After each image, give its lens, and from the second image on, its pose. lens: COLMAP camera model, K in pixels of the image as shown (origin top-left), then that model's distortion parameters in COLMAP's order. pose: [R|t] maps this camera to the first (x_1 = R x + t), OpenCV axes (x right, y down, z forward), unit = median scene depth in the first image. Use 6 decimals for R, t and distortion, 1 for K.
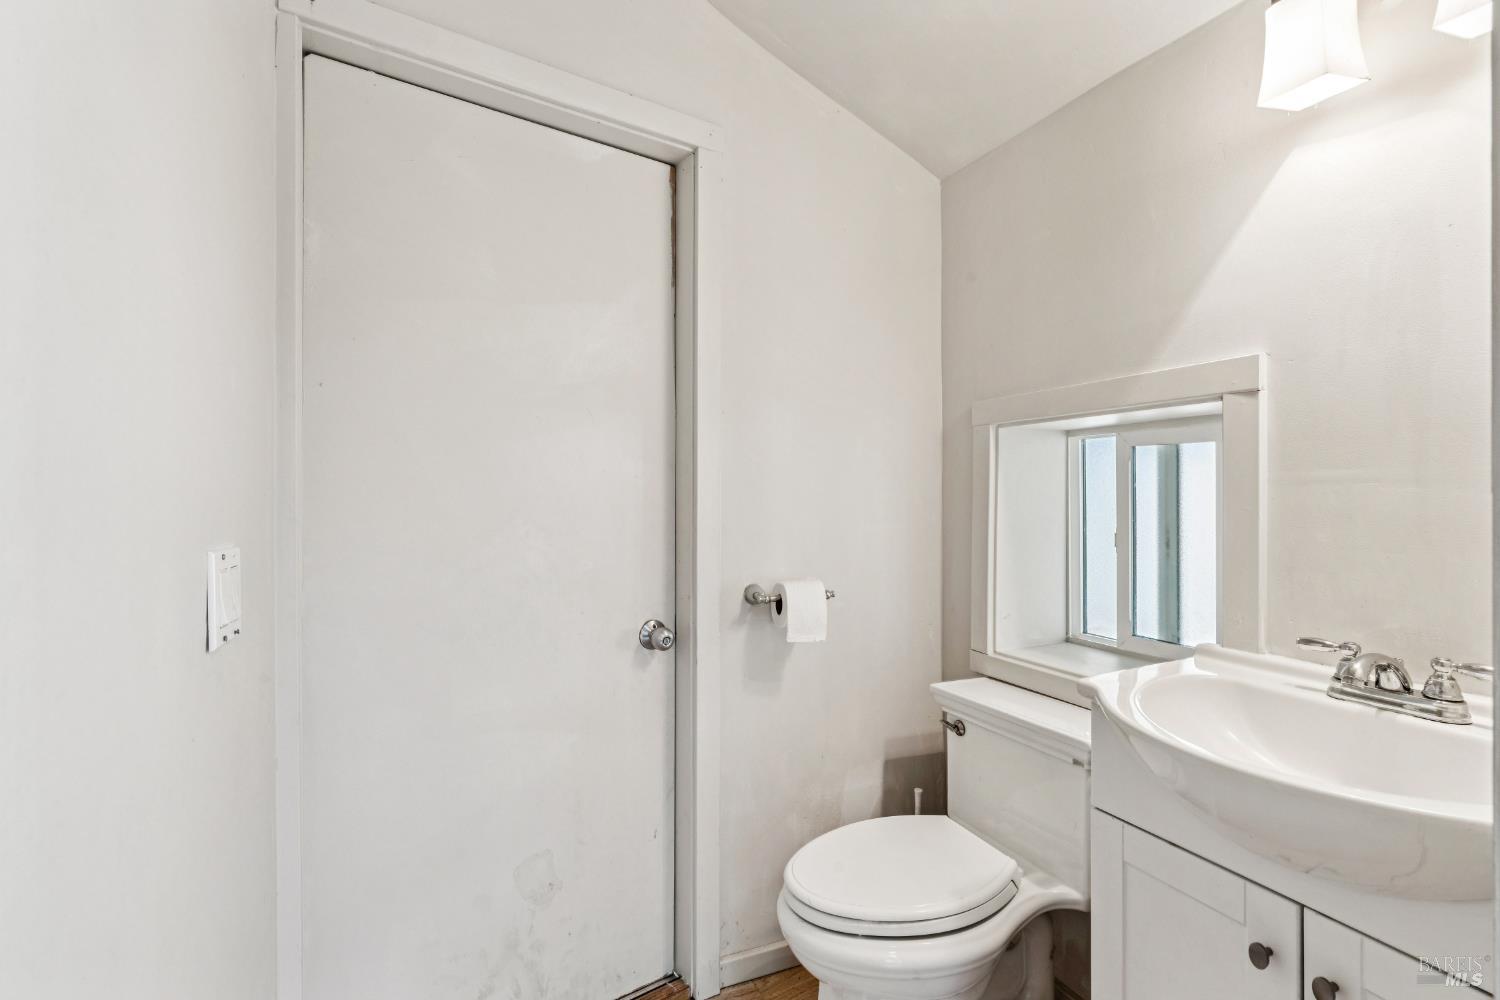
lens RADIAL K [[710.9, 0, 750.0], [0, 710.9, 500.0], [0, 0, 1]] dist [-0.000700, 0.000051]
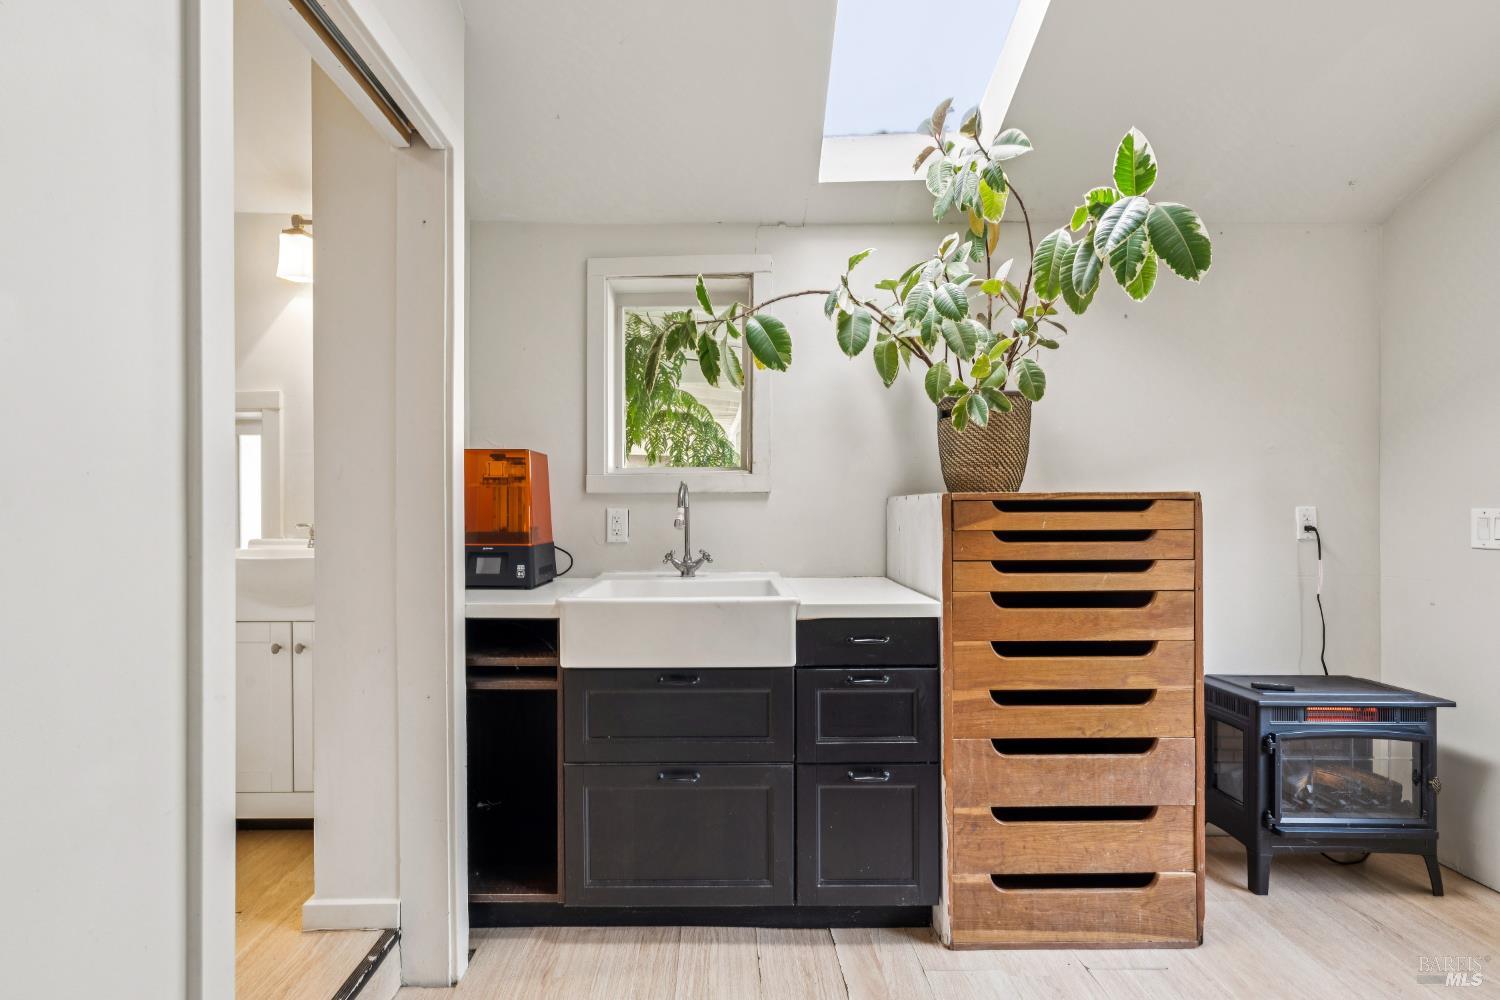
lens RADIAL K [[710.9, 0, 750.0], [0, 710.9, 500.0], [0, 0, 1]] dist [-0.000700, 0.000051]
pose [[0.389865, 0.000504, 0.920872, -0.644697], [0.007974, 0.999961, -0.003923, 0.126708], [-0.920838, 0.008872, 0.389845, -1.051379]]
